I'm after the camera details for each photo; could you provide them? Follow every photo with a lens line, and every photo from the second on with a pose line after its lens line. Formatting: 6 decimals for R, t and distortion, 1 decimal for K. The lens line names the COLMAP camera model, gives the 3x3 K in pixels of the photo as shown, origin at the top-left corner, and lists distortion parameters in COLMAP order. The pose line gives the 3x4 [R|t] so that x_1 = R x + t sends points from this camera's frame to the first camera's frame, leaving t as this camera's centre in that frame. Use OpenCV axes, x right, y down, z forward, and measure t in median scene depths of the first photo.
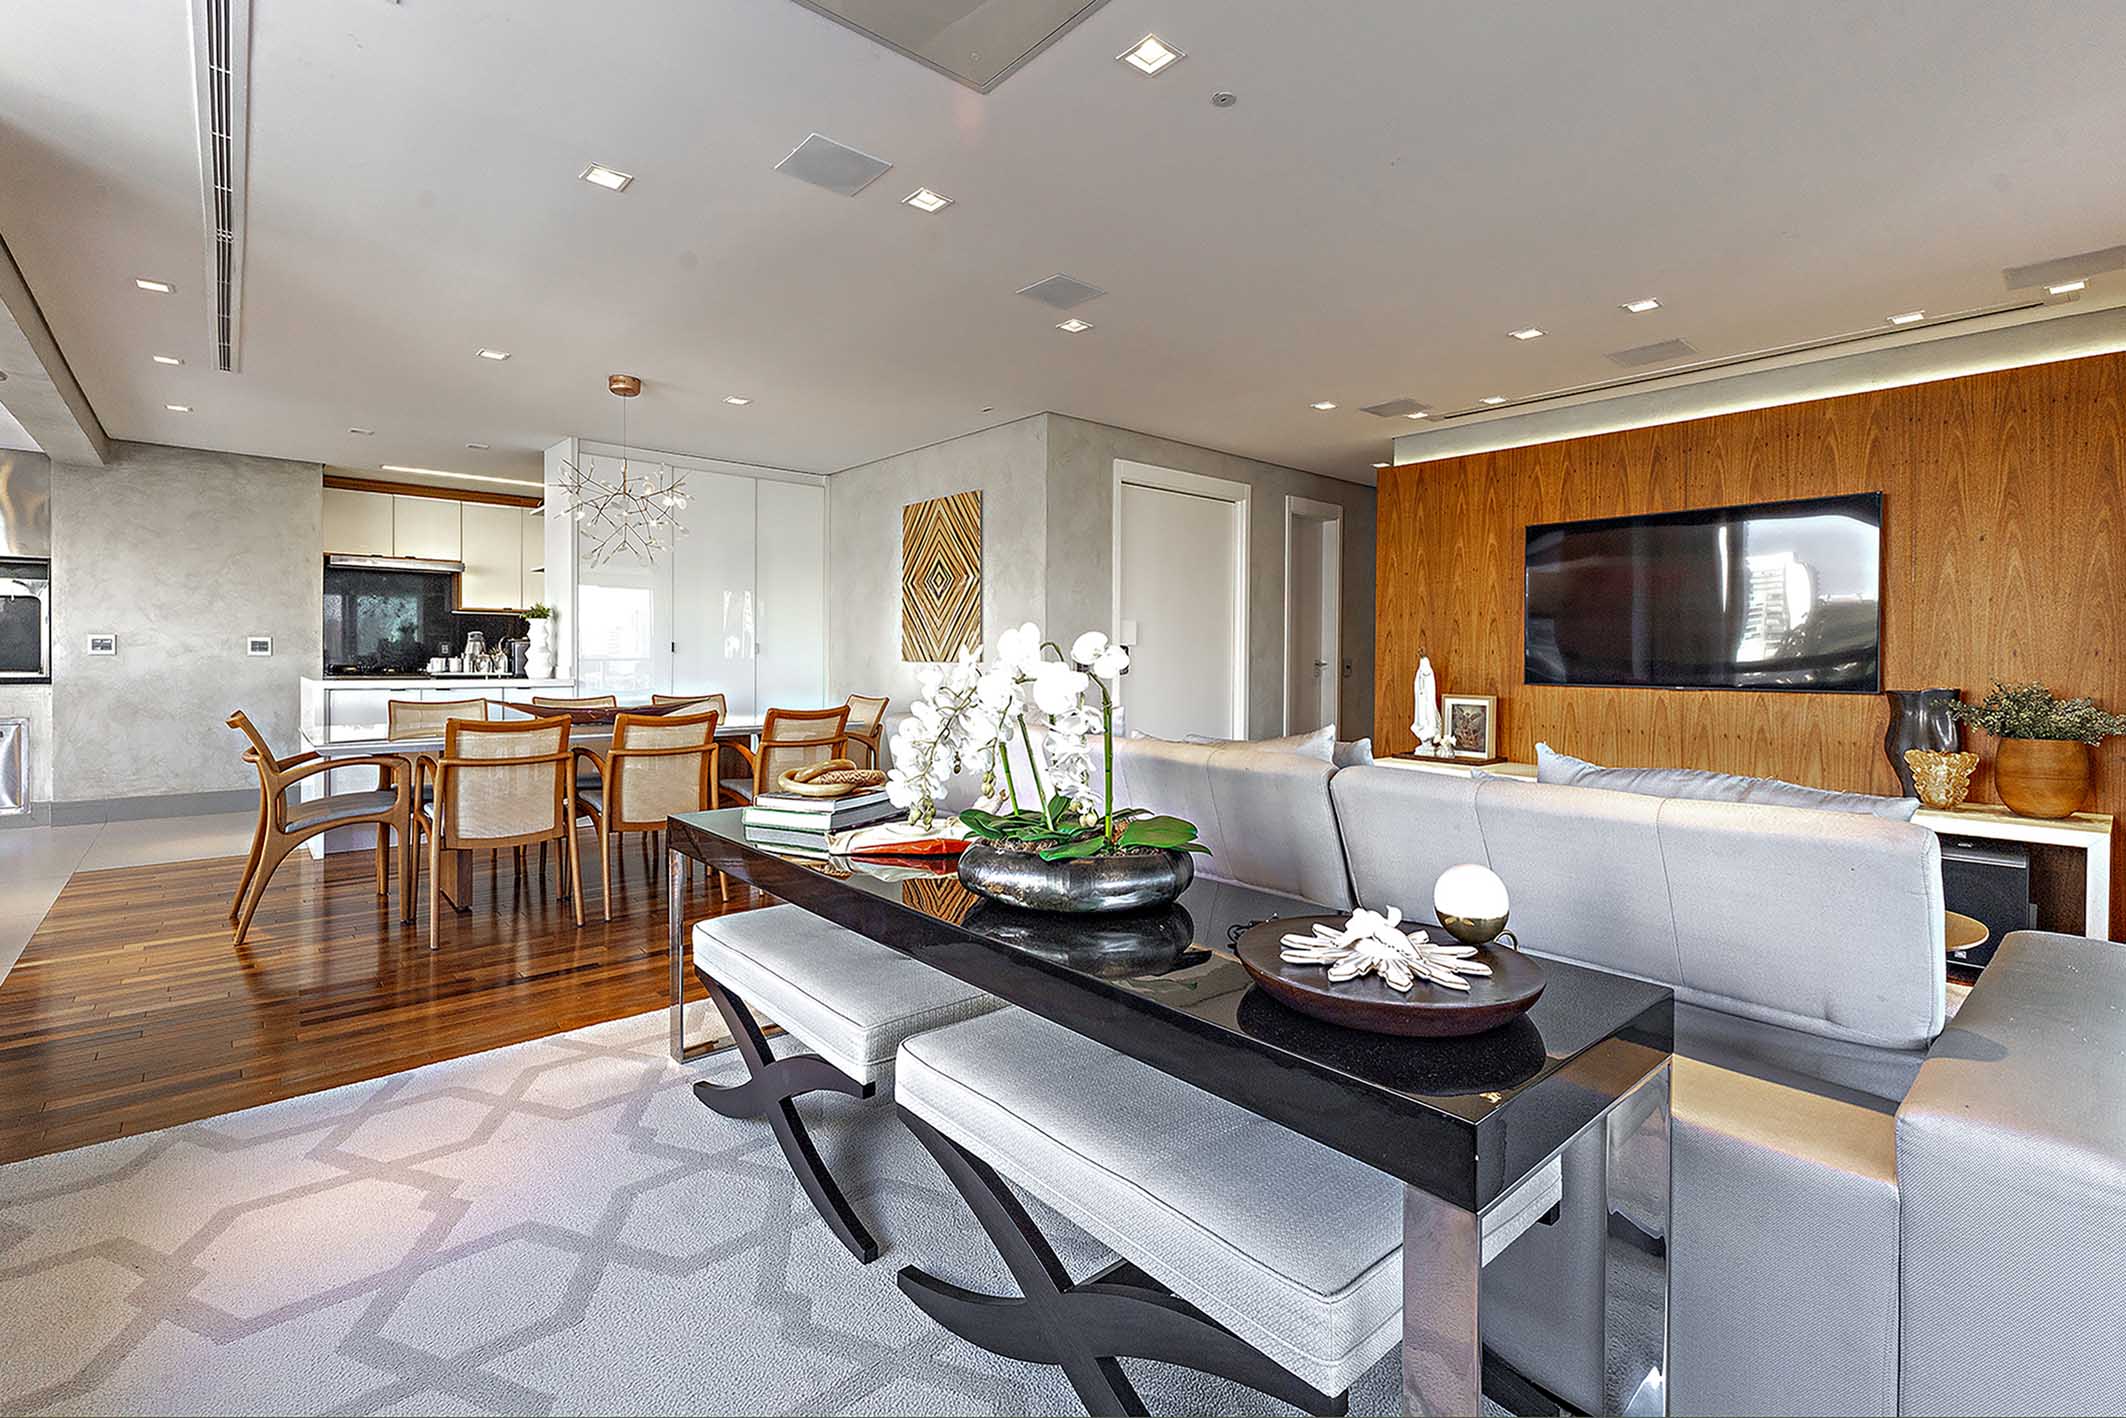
lens RADIAL K [[978.7, 0, 1030.6], [0, 978.7, 663.4], [0, 0, 1]] dist [0.012463, -0.004224]
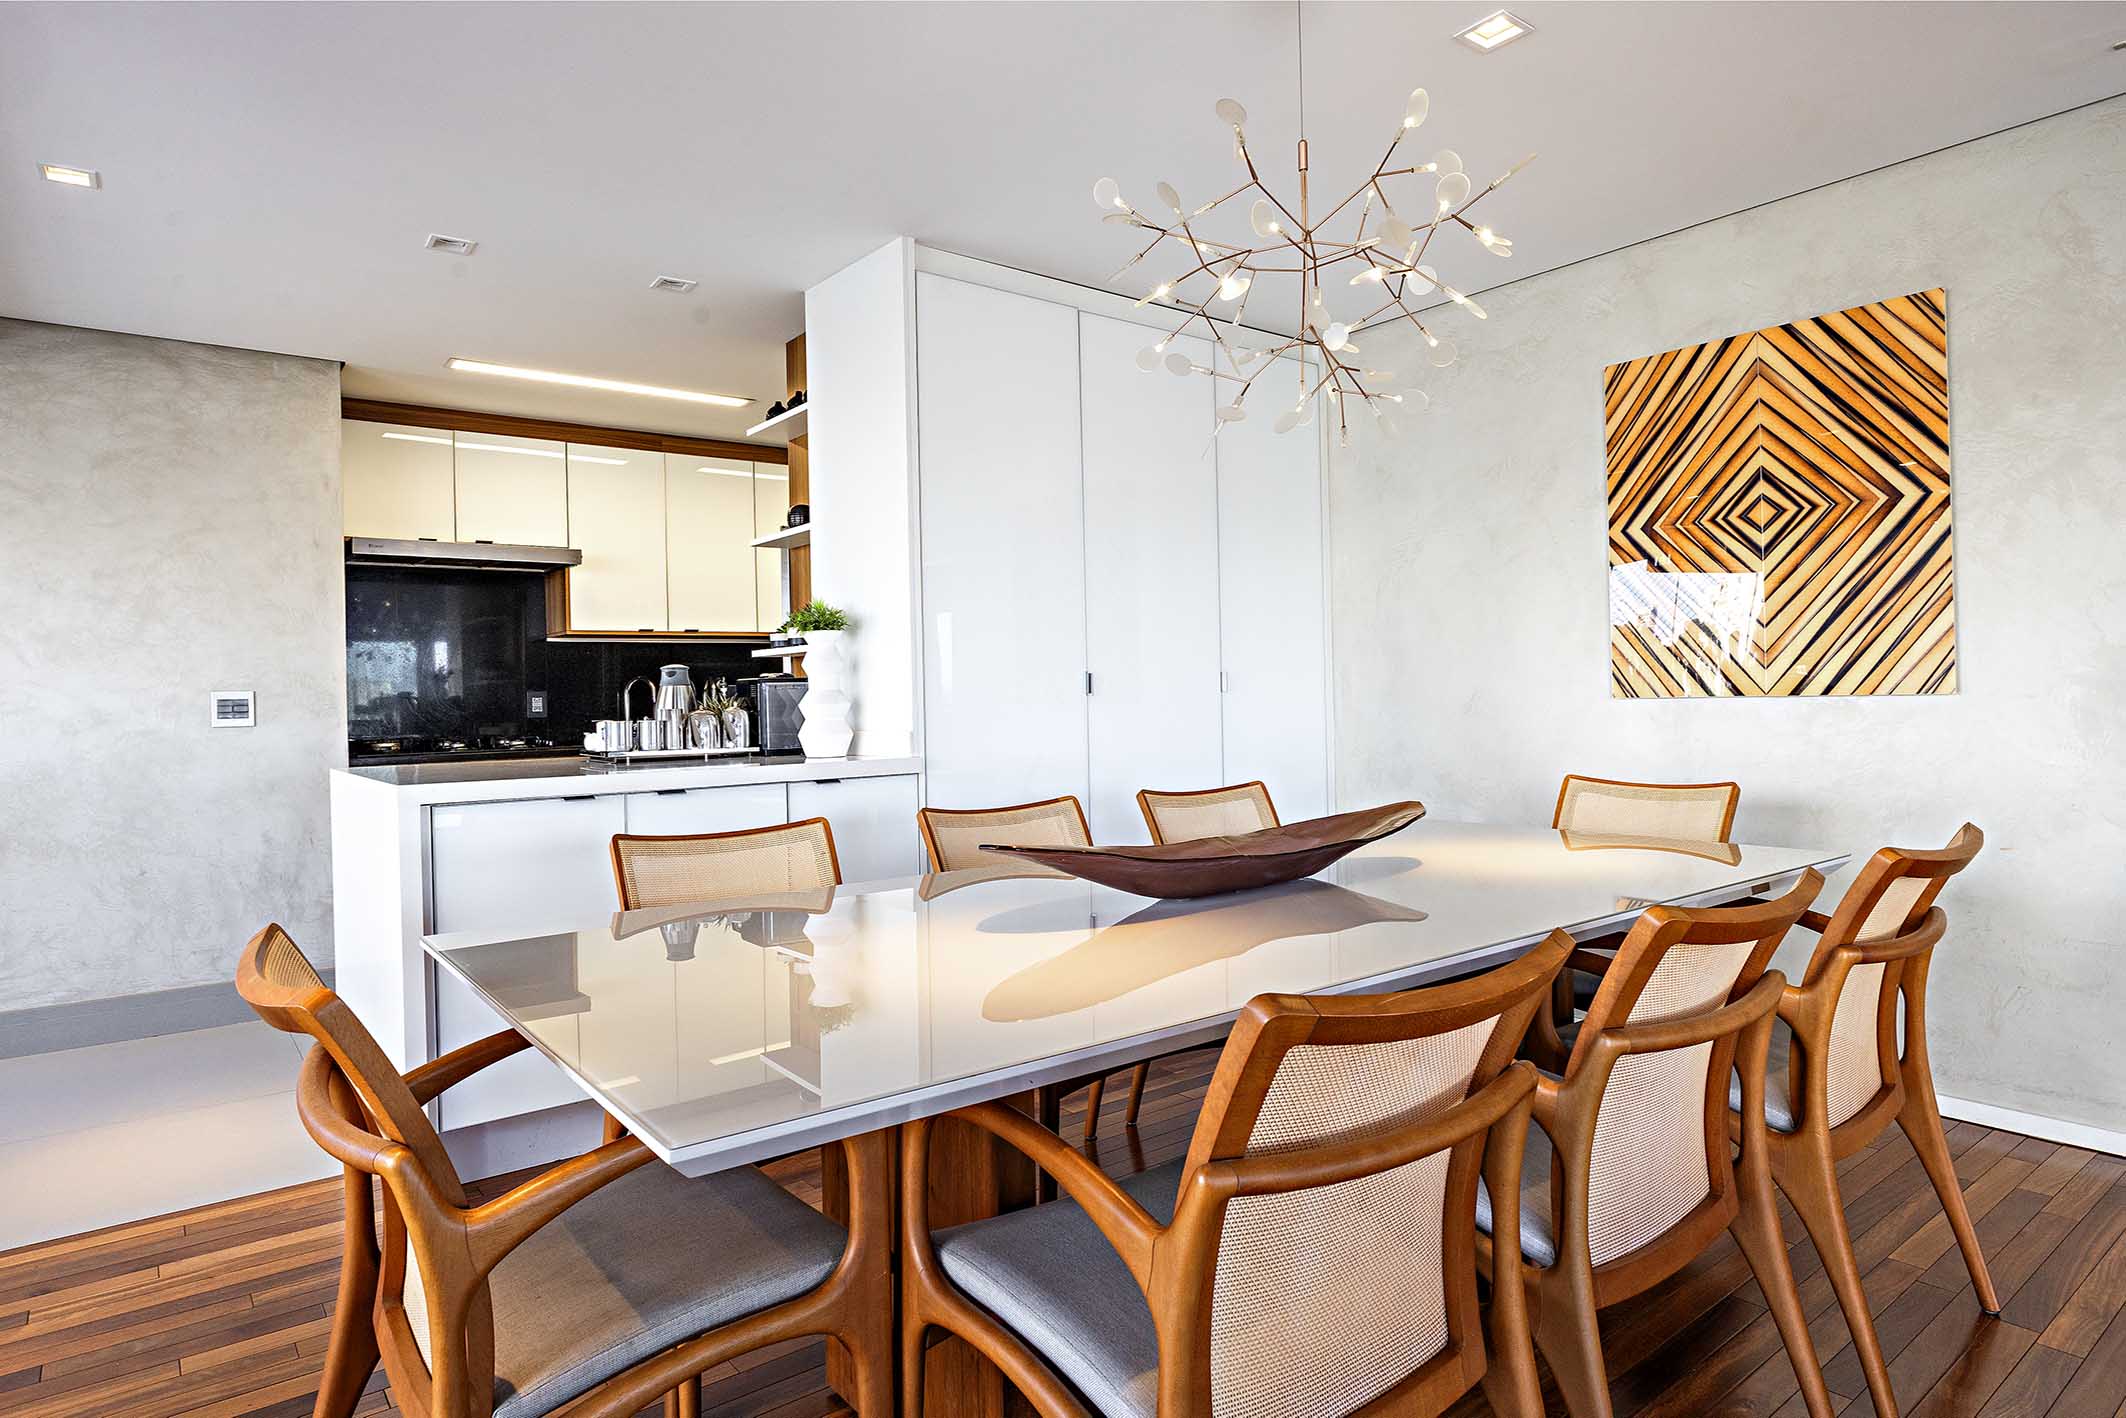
lens RADIAL K [[1147.2, 0, 1080.1], [0, 1147.2, 693.4], [0, 0, 1]] dist [-0.007642, -0.002445]
pose [[0.999535, -0.030323, 0.003257, -0.371107], [0.030351, 0.999499, -0.008944, -0.006854], [-0.002984, 0.009039, 0.999955, 0.433996]]
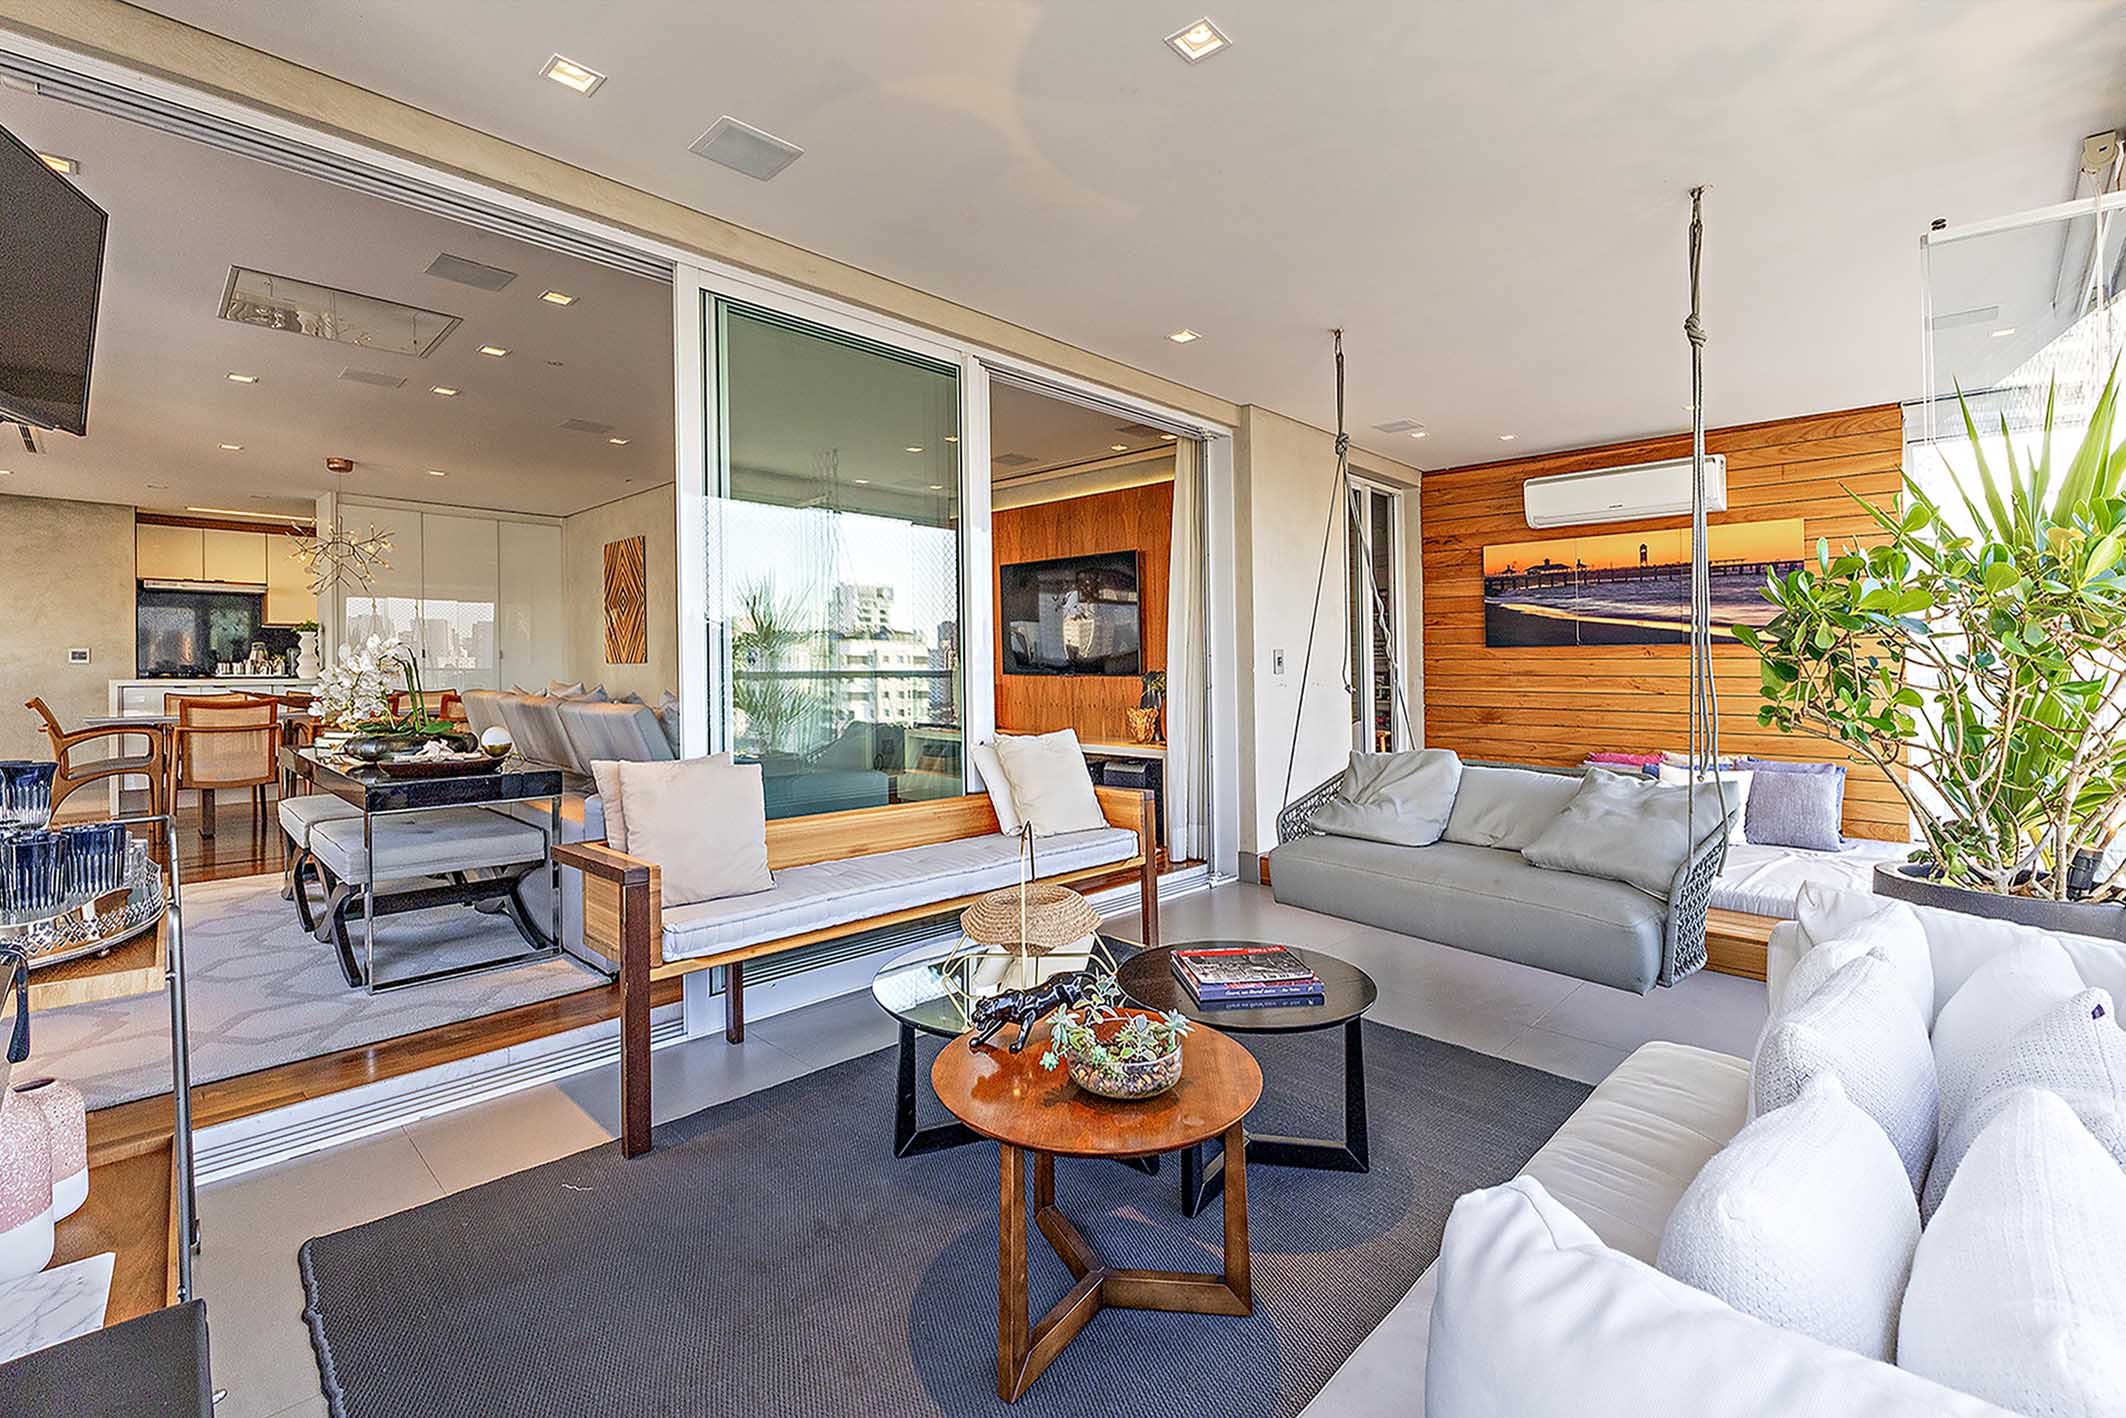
lens RADIAL K [[978.7, 0, 1055.9], [0, 978.7, 664.8], [0, 0, 1]] dist [0.012463, -0.004224]
pose [[0.996436, -0.008008, 0.083966, 0.354872], [0.008714, 0.999930, -0.008040, 0.015909], [-0.083896, 0.008743, 0.996436, -0.353249]]
